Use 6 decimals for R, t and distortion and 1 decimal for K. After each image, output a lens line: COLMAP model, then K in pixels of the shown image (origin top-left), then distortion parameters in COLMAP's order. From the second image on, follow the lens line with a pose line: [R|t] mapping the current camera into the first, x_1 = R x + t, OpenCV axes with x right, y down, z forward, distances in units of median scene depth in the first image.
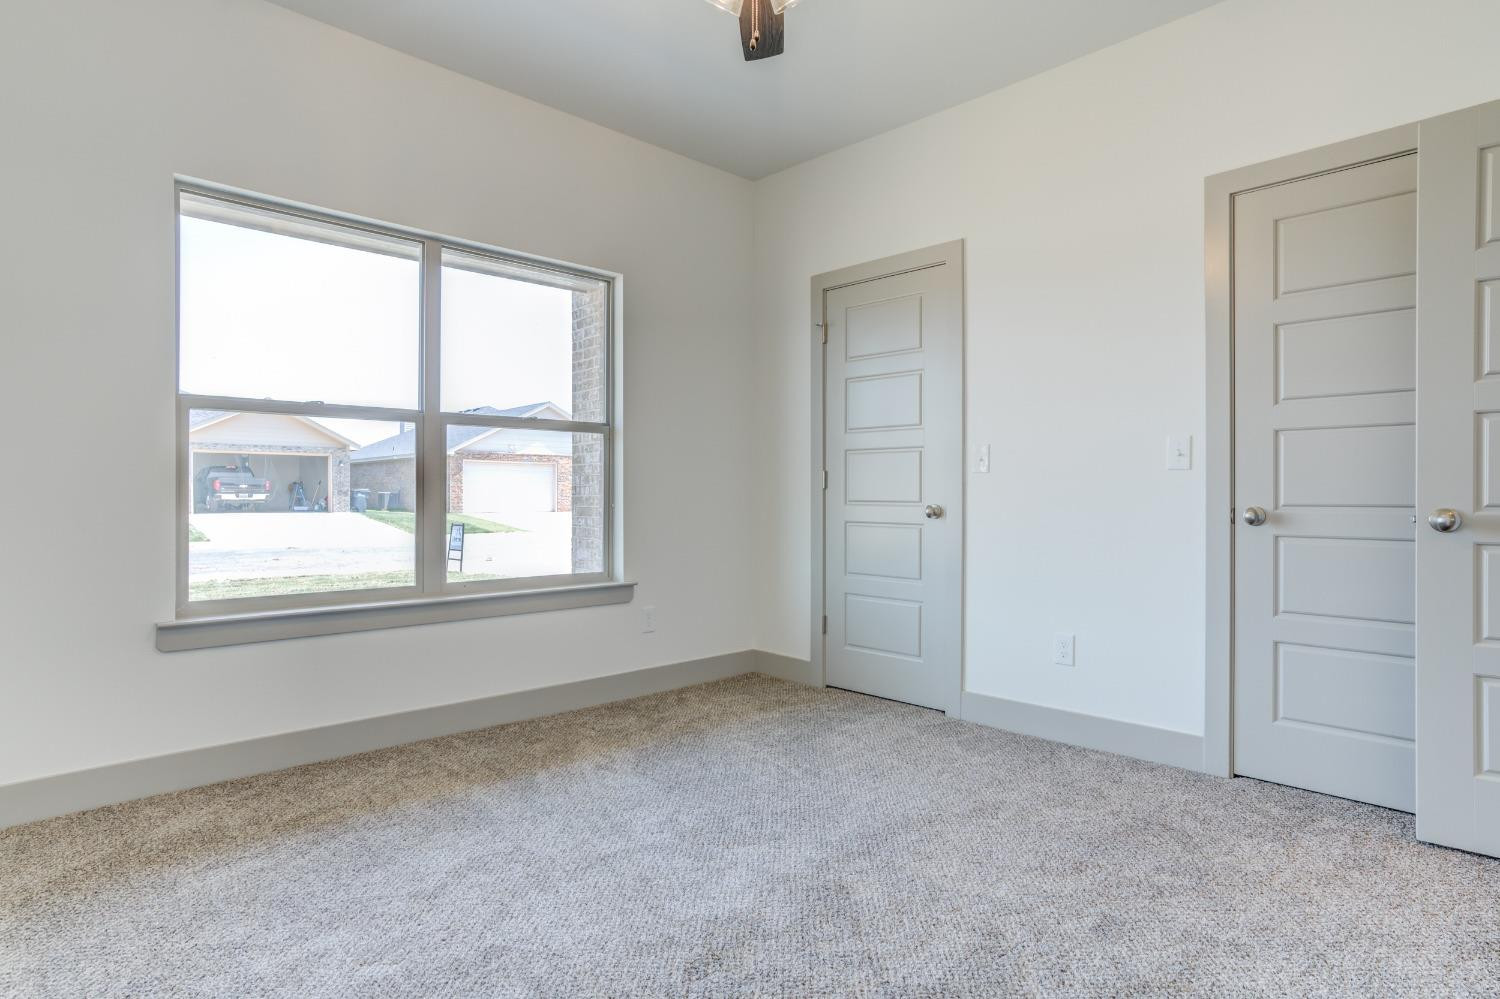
lens RADIAL K [[810.0, 0, 747.5], [0, 810.0, 500.7], [0, 0, 1]] dist [-0.030196, 0.016220]
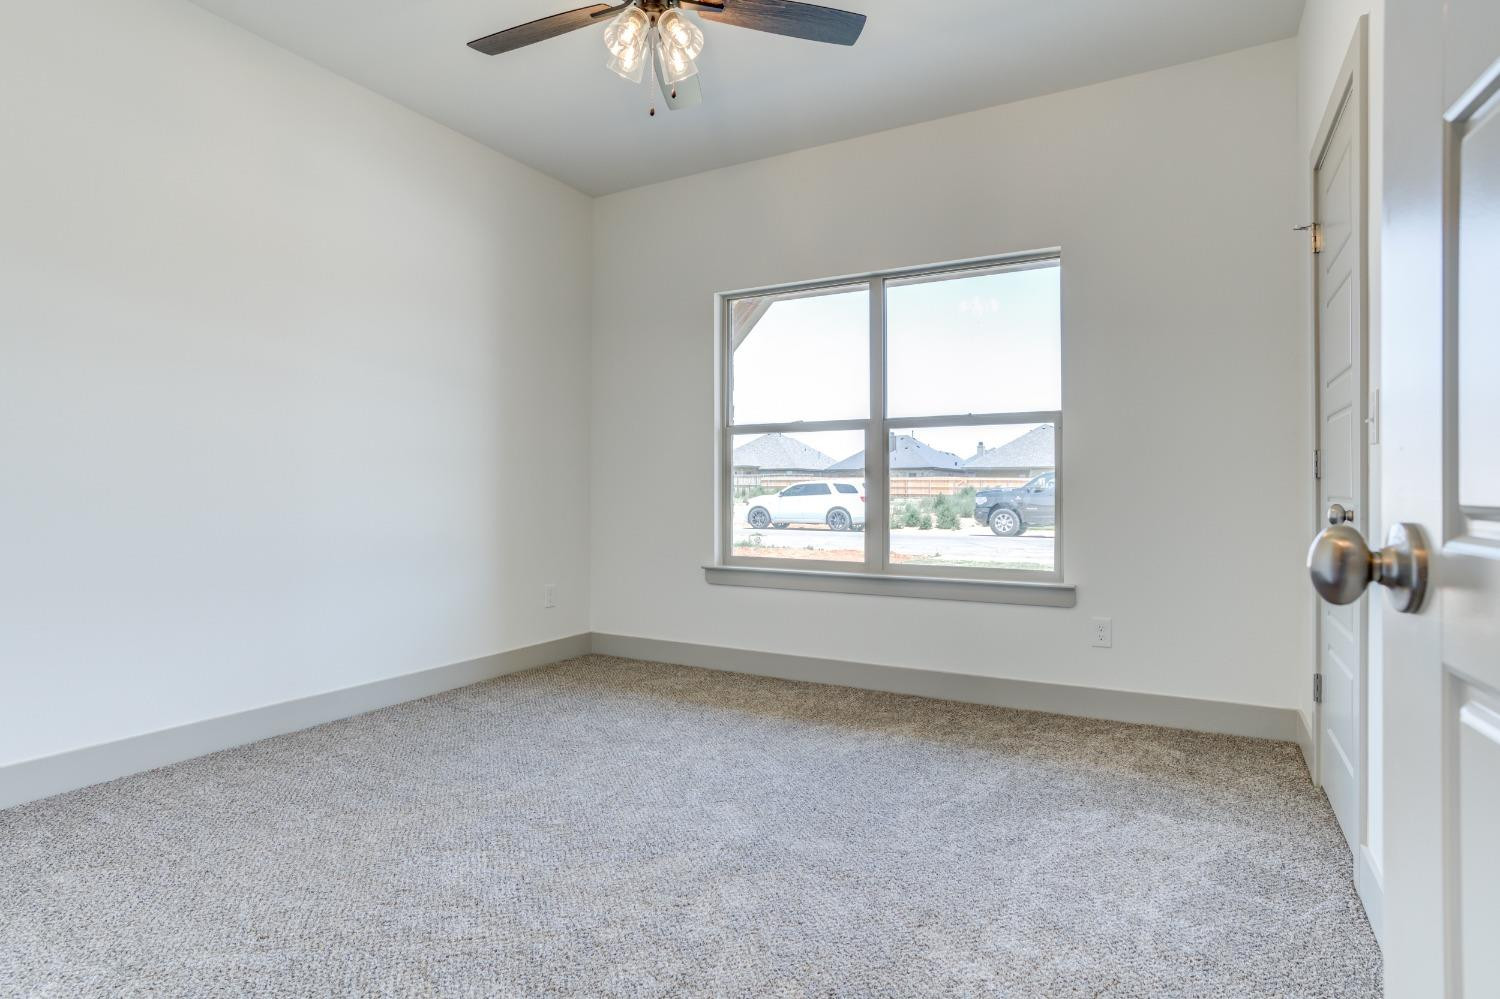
lens RADIAL K [[810.0, 0, 746.3], [0, 810.0, 485.7], [0, 0, 1]] dist [-0.030196, 0.016220]
pose [[0.283525, -0.002510, -0.958962, 0.714741], [-0.000313, 0.999996, -0.002710, -0.008054], [0.958965, 0.001069, 0.283523, 0.469170]]
